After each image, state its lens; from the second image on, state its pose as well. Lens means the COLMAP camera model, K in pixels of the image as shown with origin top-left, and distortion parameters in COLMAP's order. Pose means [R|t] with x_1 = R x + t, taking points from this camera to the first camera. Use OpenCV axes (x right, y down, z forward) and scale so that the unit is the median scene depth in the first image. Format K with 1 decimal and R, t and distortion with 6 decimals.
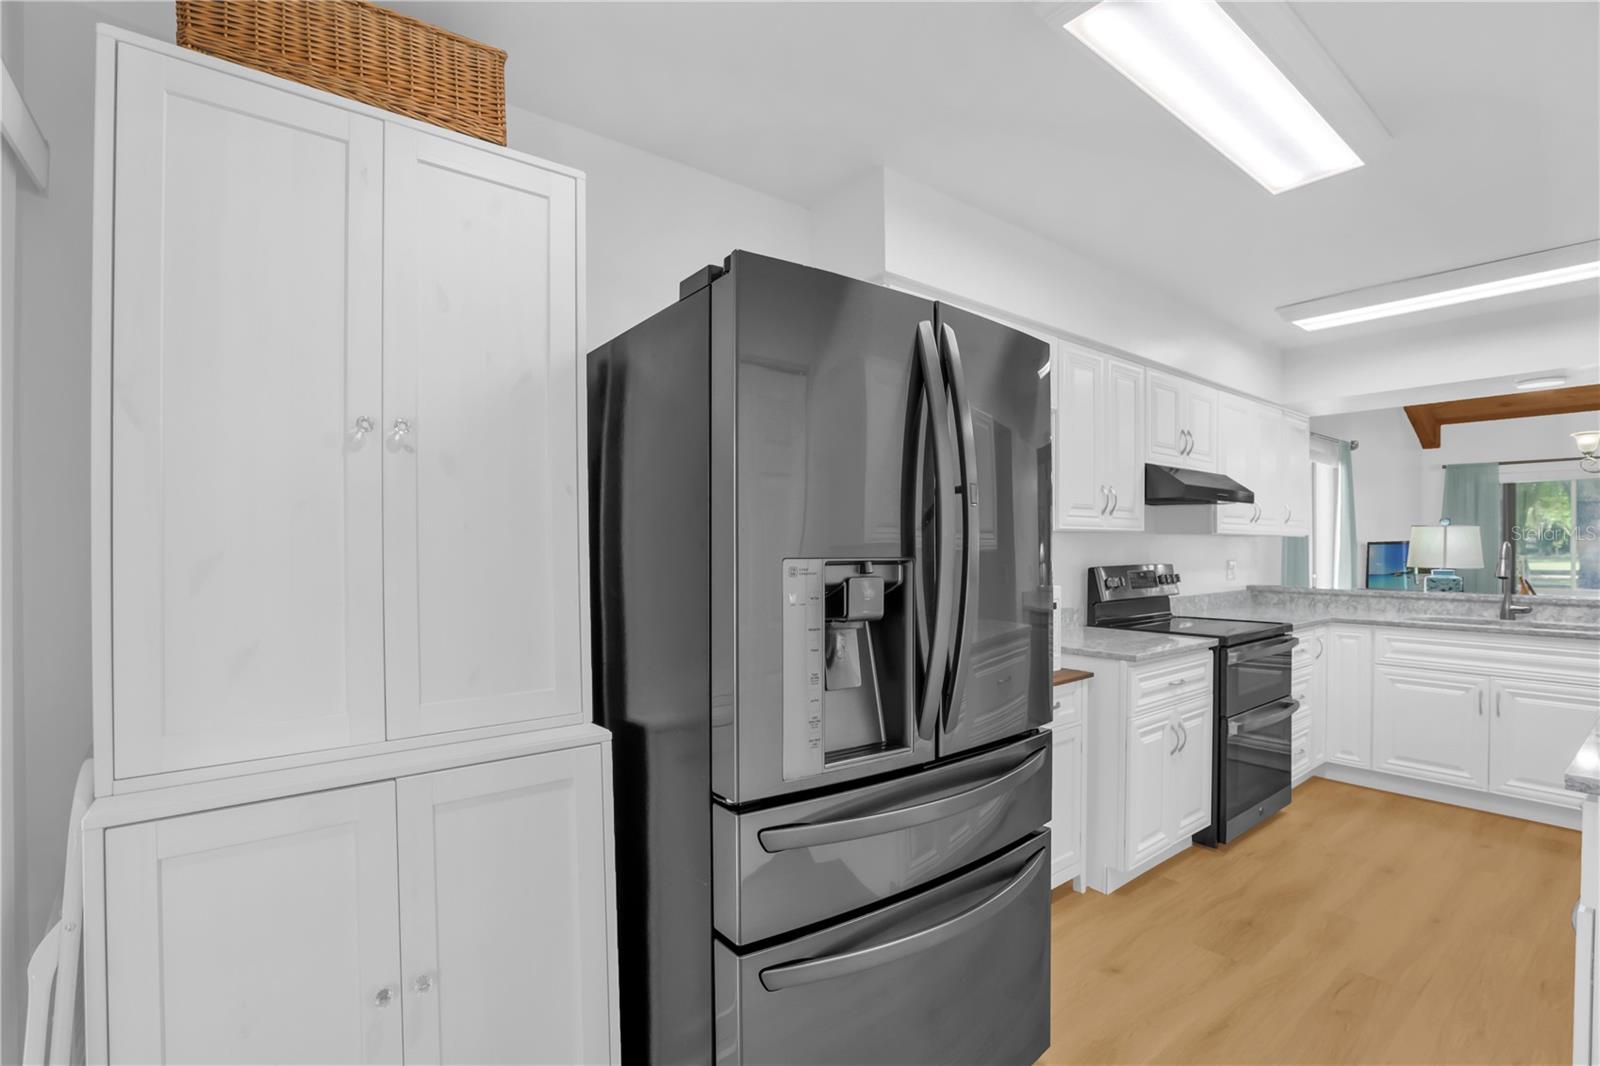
lens RADIAL K [[734.9, 0, 800.8], [0, 734.9, 537.3], [0, 0, 1]] dist [-0.051215, 0.017935]
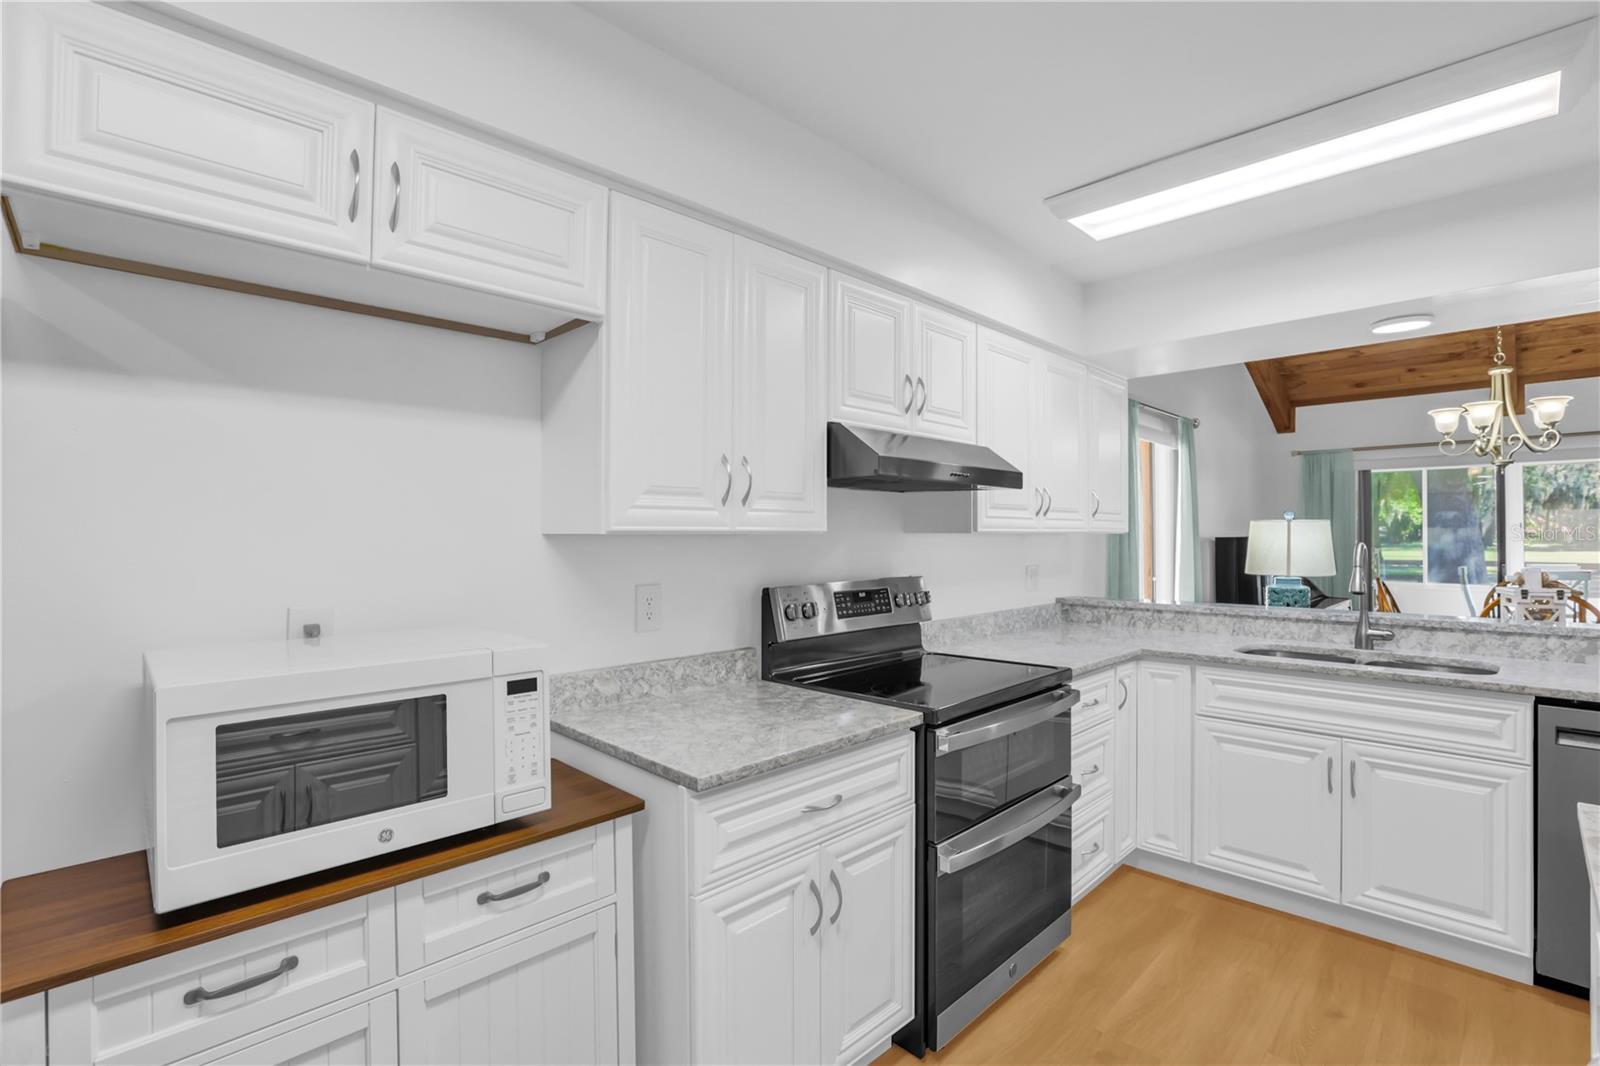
lens RADIAL K [[738.5, 0, 805.5], [0, 738.5, 521.2], [0, 0, 1]] dist [-0.054731, 0.025935]
pose [[0.992304, -0.002167, 0.123803, 0.329871], [0.003431, 0.999944, -0.010000, -0.009551], [-0.123775, 0.010348, 0.992256, 0.331036]]
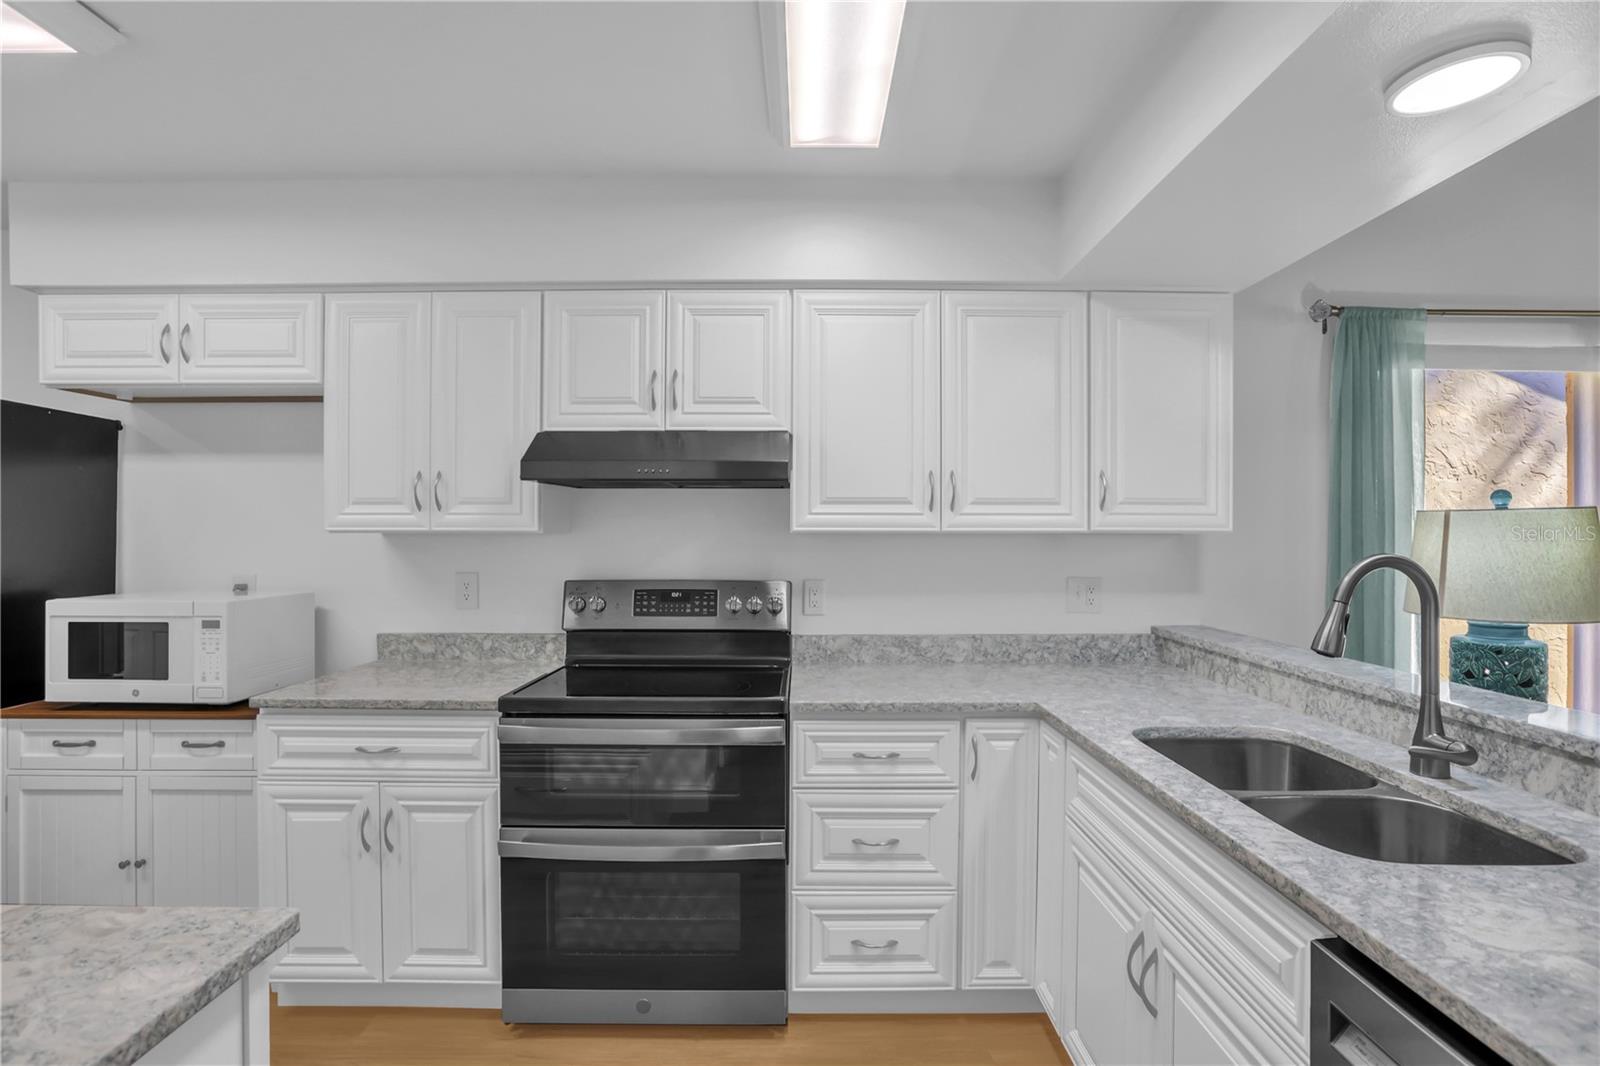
lens RADIAL K [[764.8, 0, 800.0], [0, 764.8, 533.0], [0, 0, 1]] dist [-0.031956, 0.012680]
pose [[0.787077, -0.004957, -0.616834, 0.976240], [0.005817, 0.999983, -0.000613, -0.004173], [0.616827, -0.003106, 0.787093, 0.513415]]
